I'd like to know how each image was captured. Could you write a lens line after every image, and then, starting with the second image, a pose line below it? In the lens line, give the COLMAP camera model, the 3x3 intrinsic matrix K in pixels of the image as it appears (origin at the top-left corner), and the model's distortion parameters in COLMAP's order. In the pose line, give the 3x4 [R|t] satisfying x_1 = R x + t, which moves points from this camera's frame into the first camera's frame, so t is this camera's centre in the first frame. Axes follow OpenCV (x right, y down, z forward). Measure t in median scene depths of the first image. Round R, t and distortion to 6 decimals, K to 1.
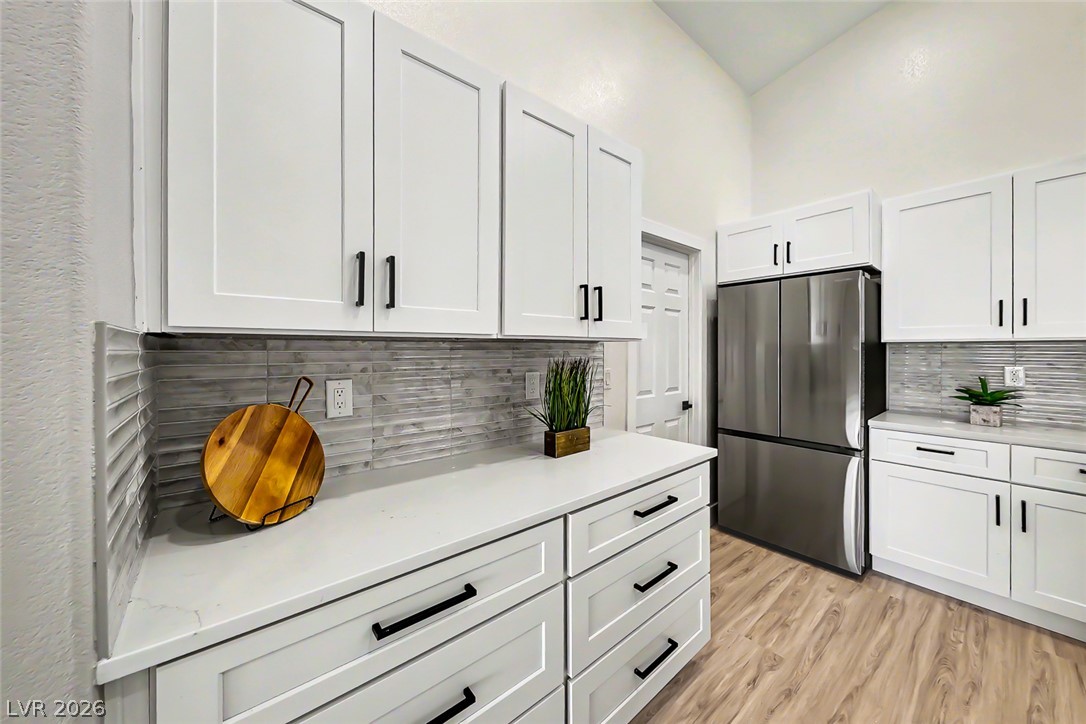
lens RADIAL K [[380.0, 0, 540.1], [0, 380.0, 352.2], [0, 0, 1]] dist [0.003060, -0.000596]
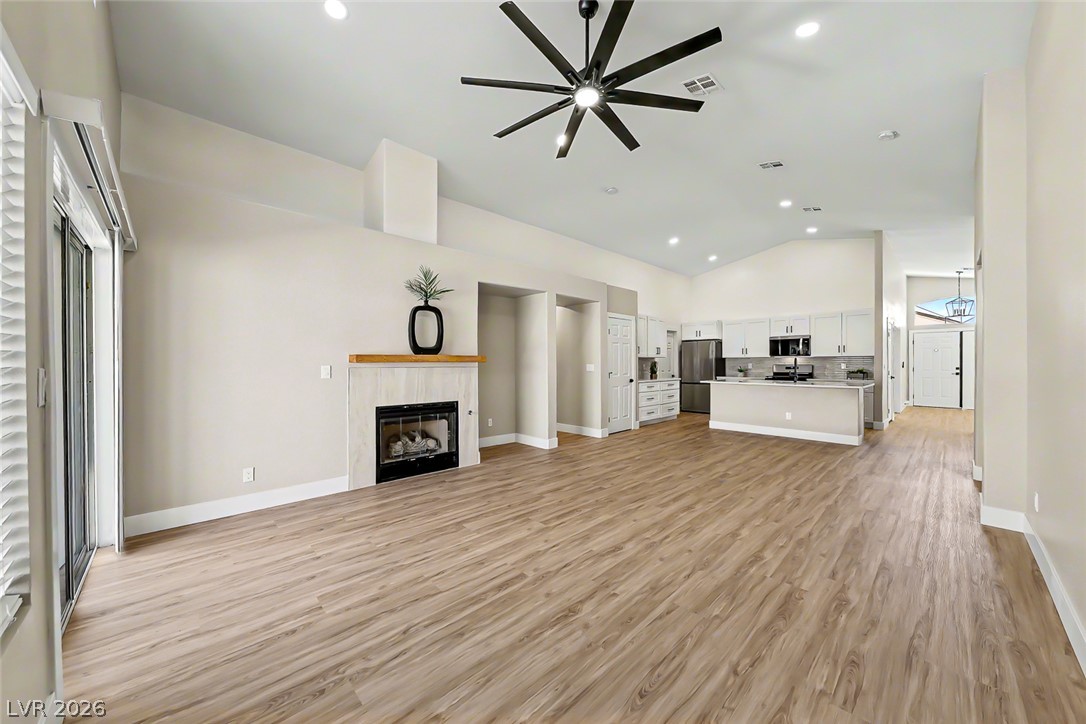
lens RADIAL K [[380.0, 0, 541.2], [0, 380.0, 364.8], [0, 0, 1]] dist [0.003060, -0.000596]
pose [[0.996713, 0.000701, 0.081007, -1.625787], [-0.000874, 0.999997, 0.002098, 0.051019], [-0.081005, -0.002162, 0.996711, -3.513551]]
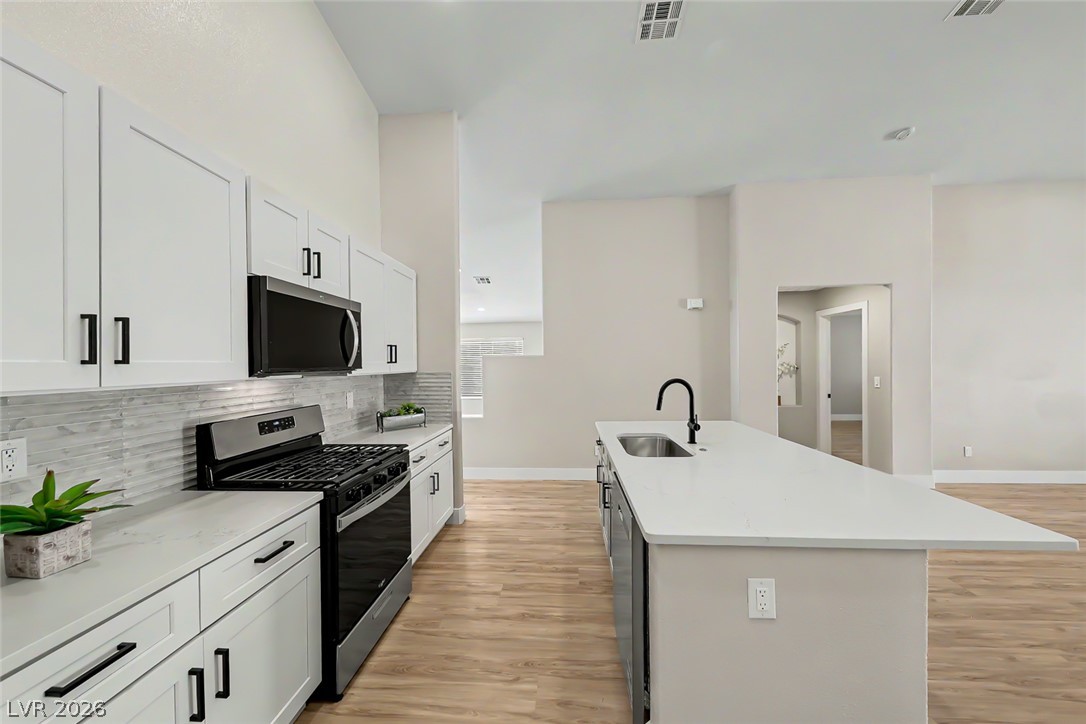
lens RADIAL K [[380.0, 0, 541.3], [0, 380.0, 368.4], [0, 0, 1]] dist [0.003060, -0.000596]
pose [[-0.726992, 0.003240, 0.686638, 0.435101], [0.015060, 0.999824, 0.011227, -0.065756], [-0.686481, 0.018503, -0.726912, 1.027468]]
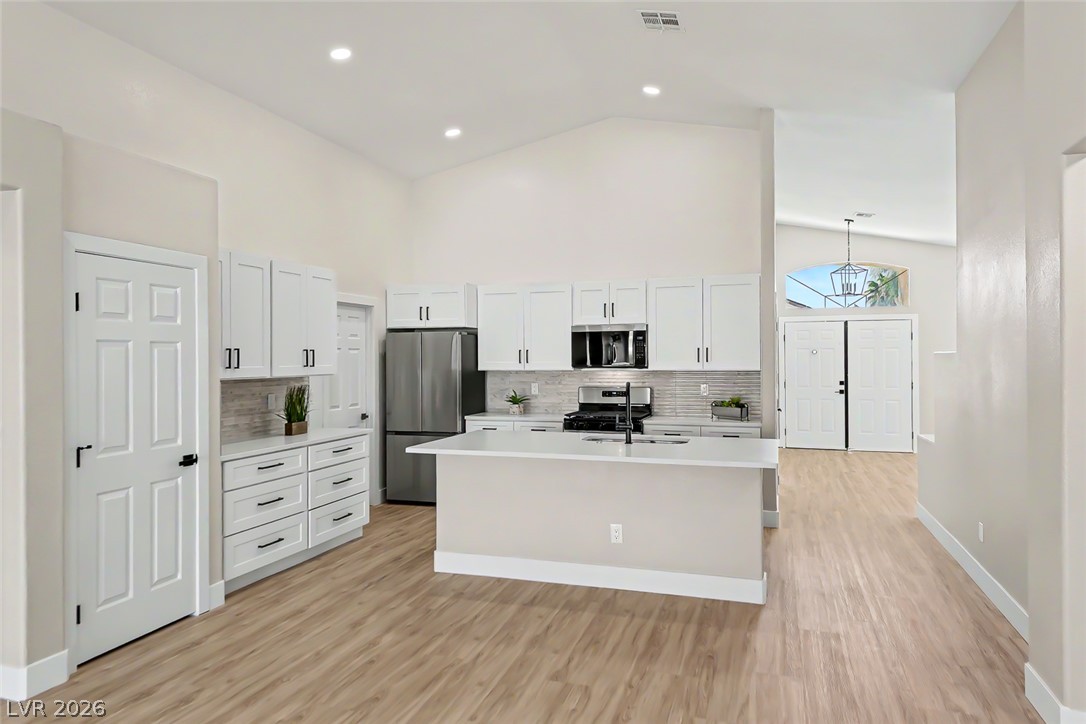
lens RADIAL K [[701.9, 0, 549.1], [0, 701.9, 360.2], [0, 0, 1]] dist [-0.000290, -0.005515]
pose [[0.836038, -0.003350, 0.548662, -0.679748], [0.004168, 0.999991, -0.000245, -0.090754], [-0.548656, 0.002492, 0.836044, -2.247087]]
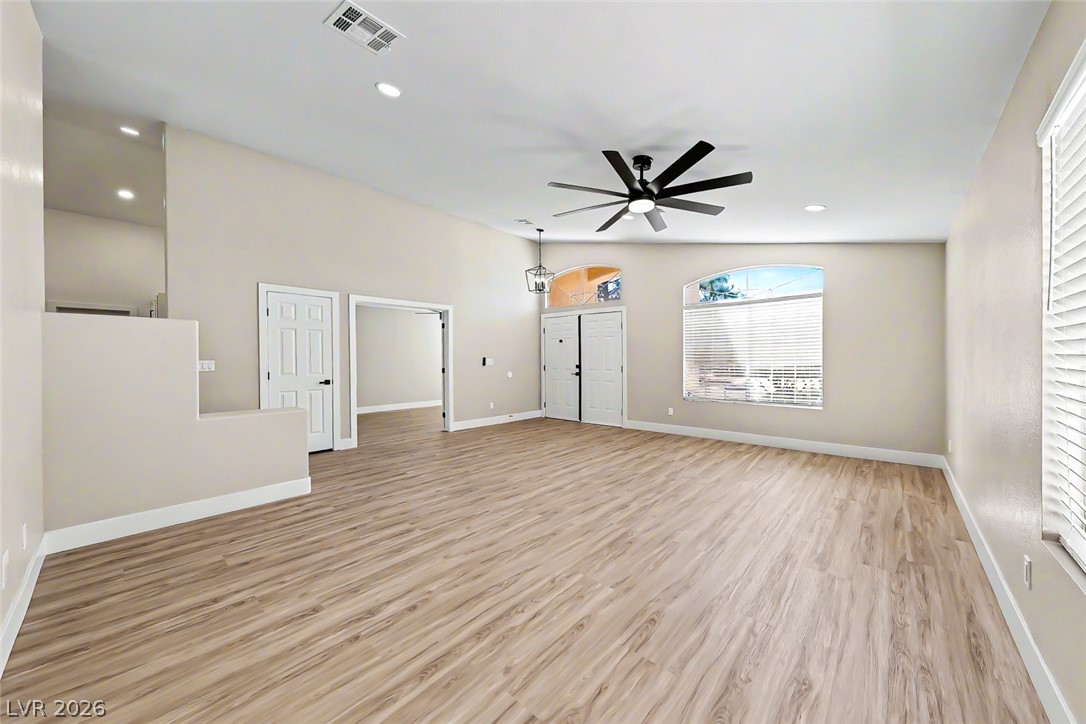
lens RADIAL K [[380.0, 0, 547.6], [0, 380.0, 347.5], [0, 0, 1]] dist [0.003060, -0.000596]
pose [[0.985943, 0.006919, 0.166938, 3.718991], [-0.001426, 0.999454, -0.033002, 0.045524], [-0.167075, 0.032300, 0.985415, -2.450740]]
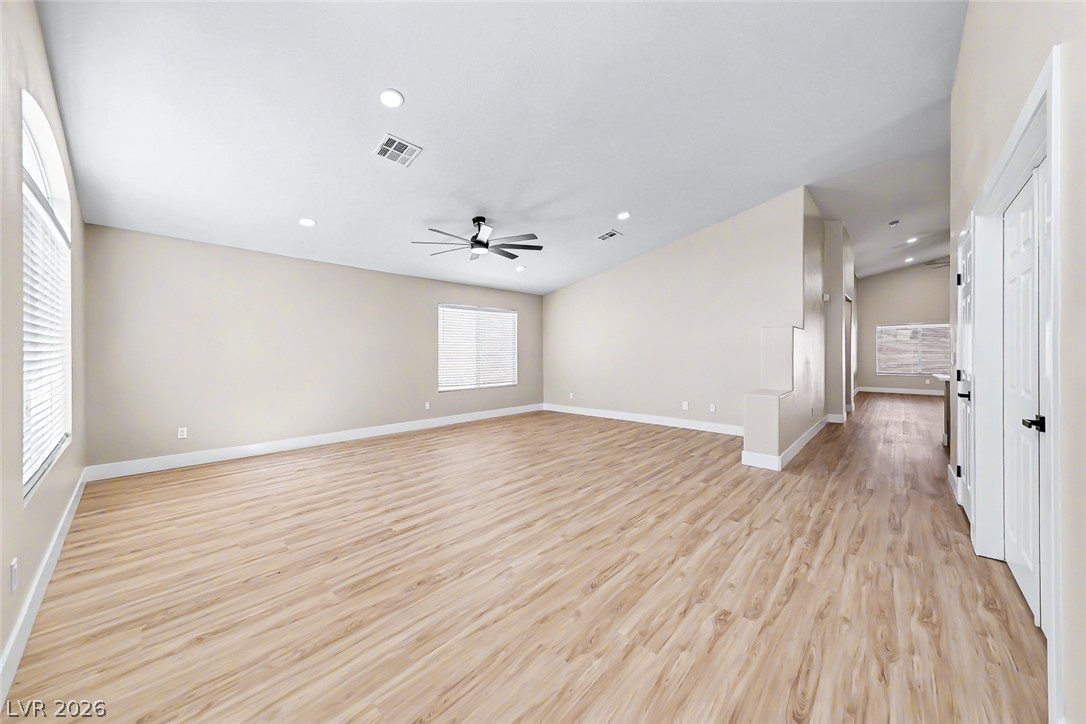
lens RADIAL K [[380.0, 0, 537.5], [0, 380.0, 354.3], [0, 0, 1]] dist [0.003060, -0.000596]
pose [[-0.990750, 0.006736, -0.135535, 4.351966], [0.006003, 0.999965, 0.005814, 0.035653], [0.135569, 0.004947, -0.990756, 1.542143]]
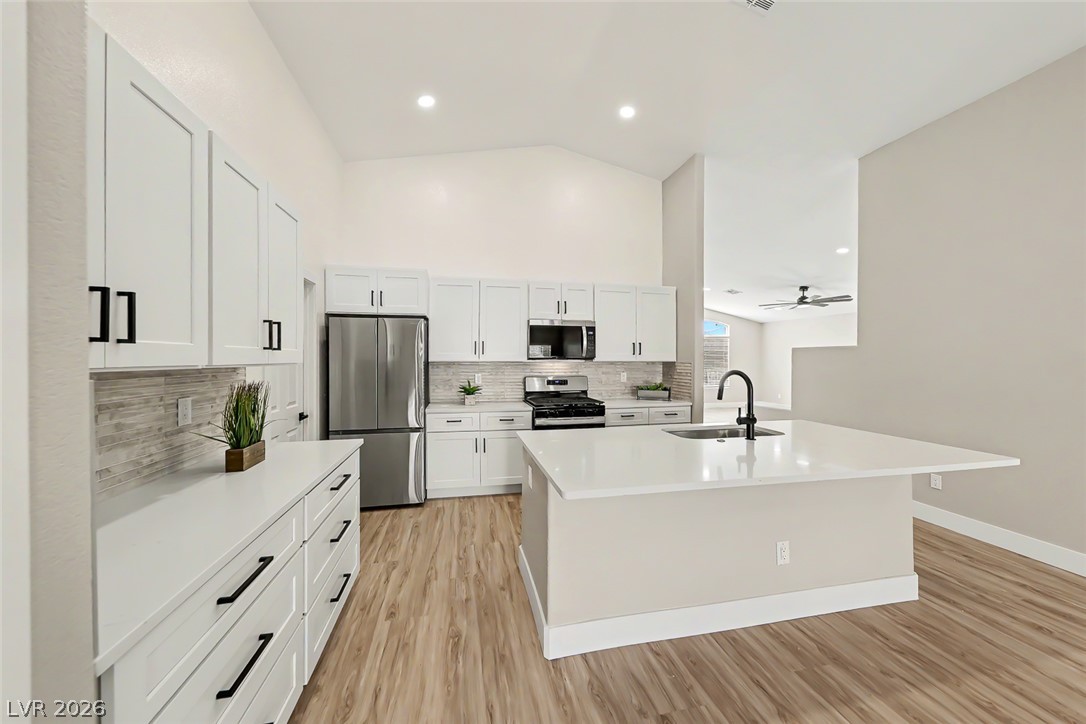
lens RADIAL K [[380.0, 0, 538.8], [0, 380.0, 364.2], [0, 0, 1]] dist [0.003060, -0.000596]
pose [[0.462019, -0.008158, 0.886833, -0.439120], [-0.000622, 0.999954, 0.009522, -0.040362], [-0.886870, -0.004951, 0.461993, -0.233352]]
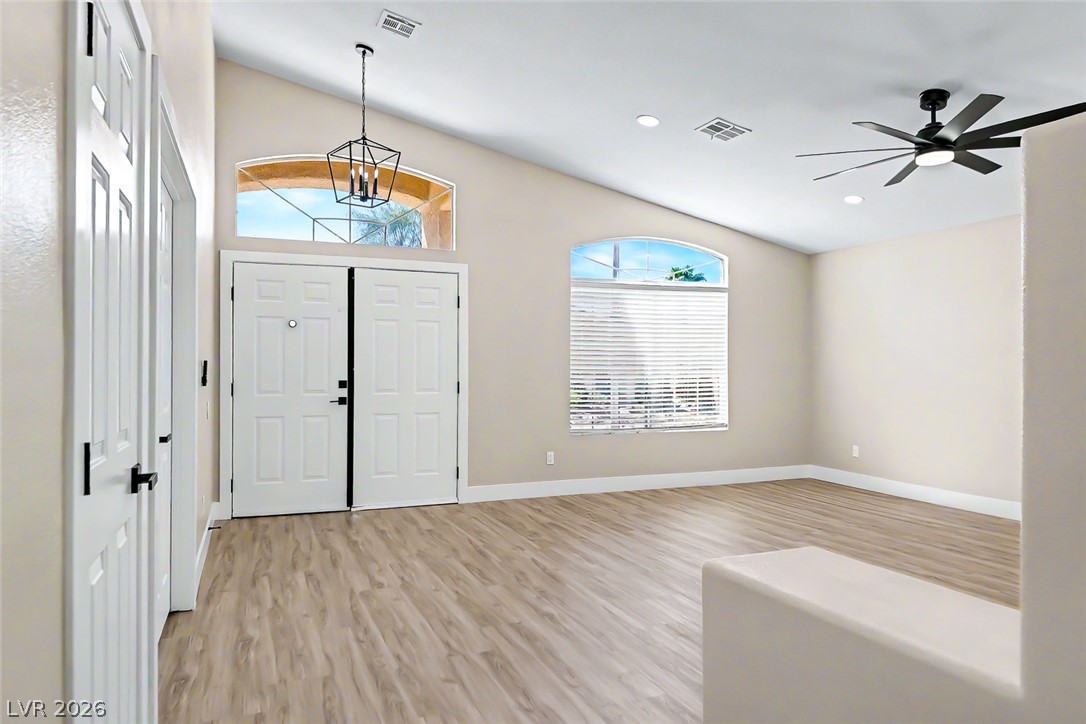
lens RADIAL K [[705.5, 0, 543.4], [0, 705.5, 355.5], [0, 0, 1]] dist [0.009099, -0.000475]
pose [[0.281719, 0.018704, 0.959315, 1.900348], [0.001223, 0.999802, -0.019852, 0.046004], [-0.959496, 0.006766, 0.281640, -0.372326]]
